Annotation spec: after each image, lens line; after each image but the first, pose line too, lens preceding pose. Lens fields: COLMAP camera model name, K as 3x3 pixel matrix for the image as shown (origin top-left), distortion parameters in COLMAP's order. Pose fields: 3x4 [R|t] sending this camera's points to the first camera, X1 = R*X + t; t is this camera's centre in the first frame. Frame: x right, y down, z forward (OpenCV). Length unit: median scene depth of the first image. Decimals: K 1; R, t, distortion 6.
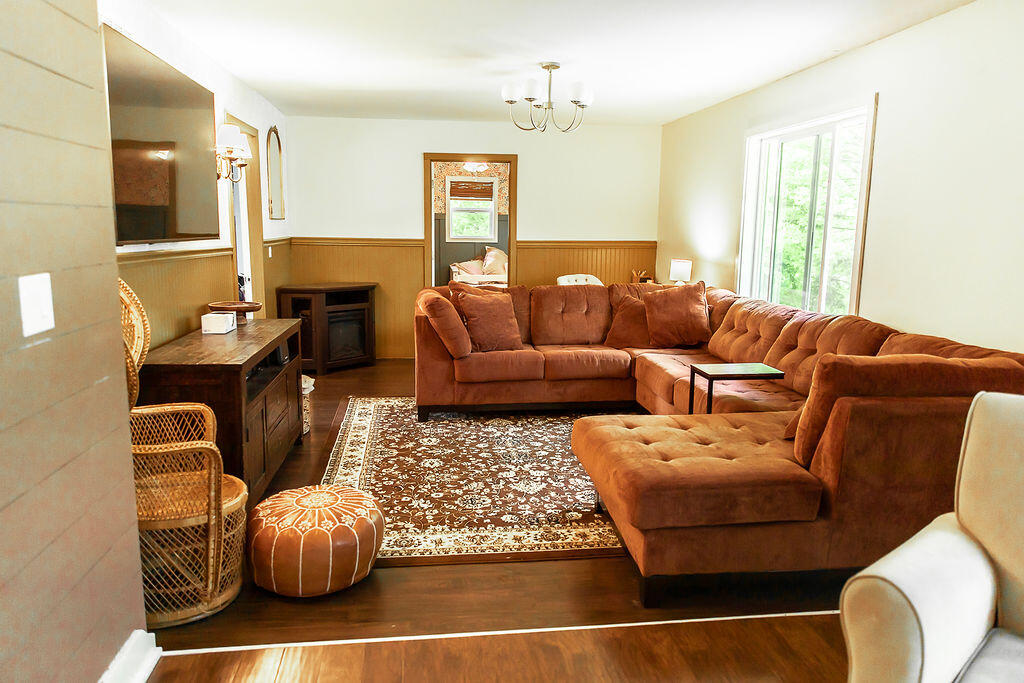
lens RADIAL K [[716.0, 0, 512.0], [0, 716.0, 341.5], [0, 0, 1]] dist [0.007735, -0.001536]
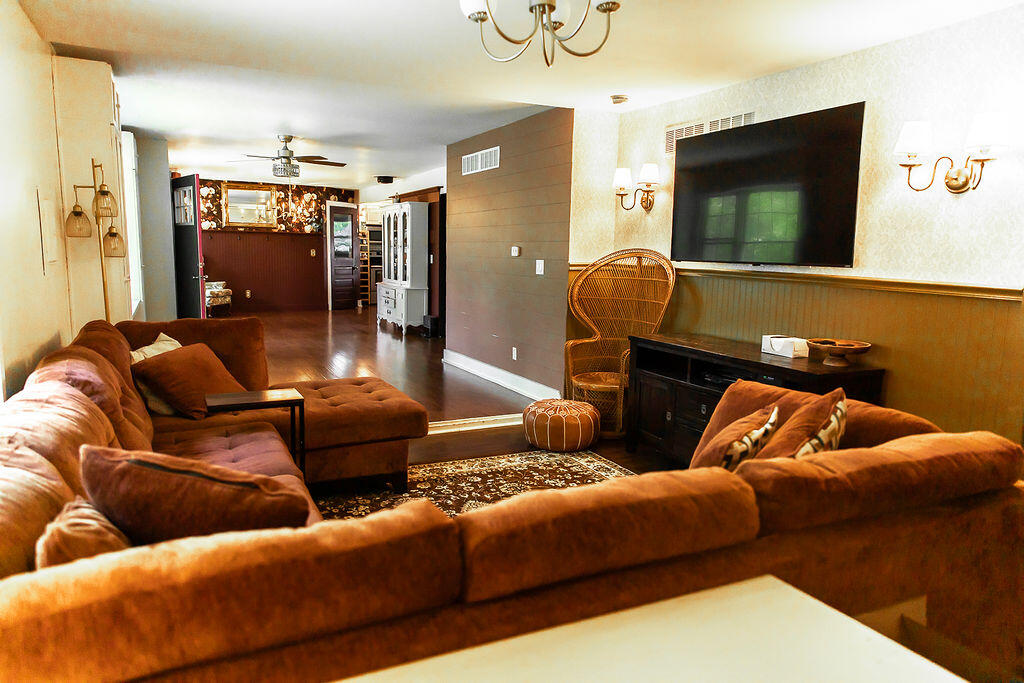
lens RADIAL K [[681.7, 0, 512.0], [0, 681.7, 341.5], [0, 0, 1]] dist [0.011960, -0.000976]
pose [[-0.945975, 0.010711, -0.324062, 0.213010], [-0.083622, 0.957584, 0.275754, -0.209909], [0.313270, 0.287956, -0.904955, 1.369544]]
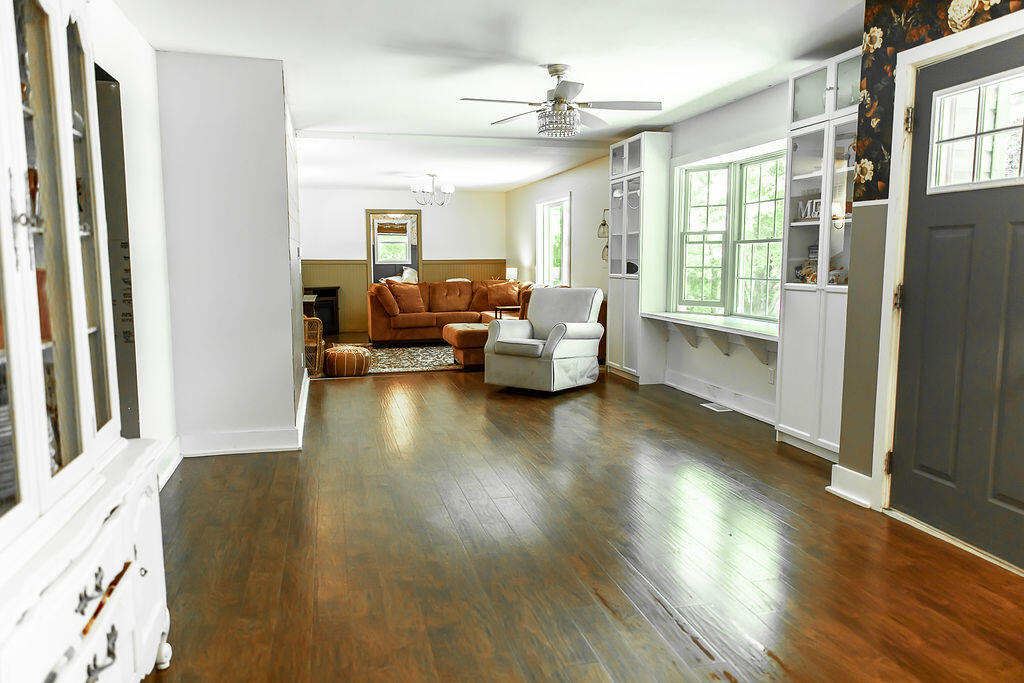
lens RADIAL K [[716.0, 0, 512.0], [0, 716.0, 341.5], [0, 0, 1]] dist [0.007735, -0.001536]
pose [[0.992898, -0.029188, 0.115329, 0.023630], [0.033896, 0.998661, -0.039075, 0.183846], [-0.114034, 0.042707, 0.992559, -1.024124]]
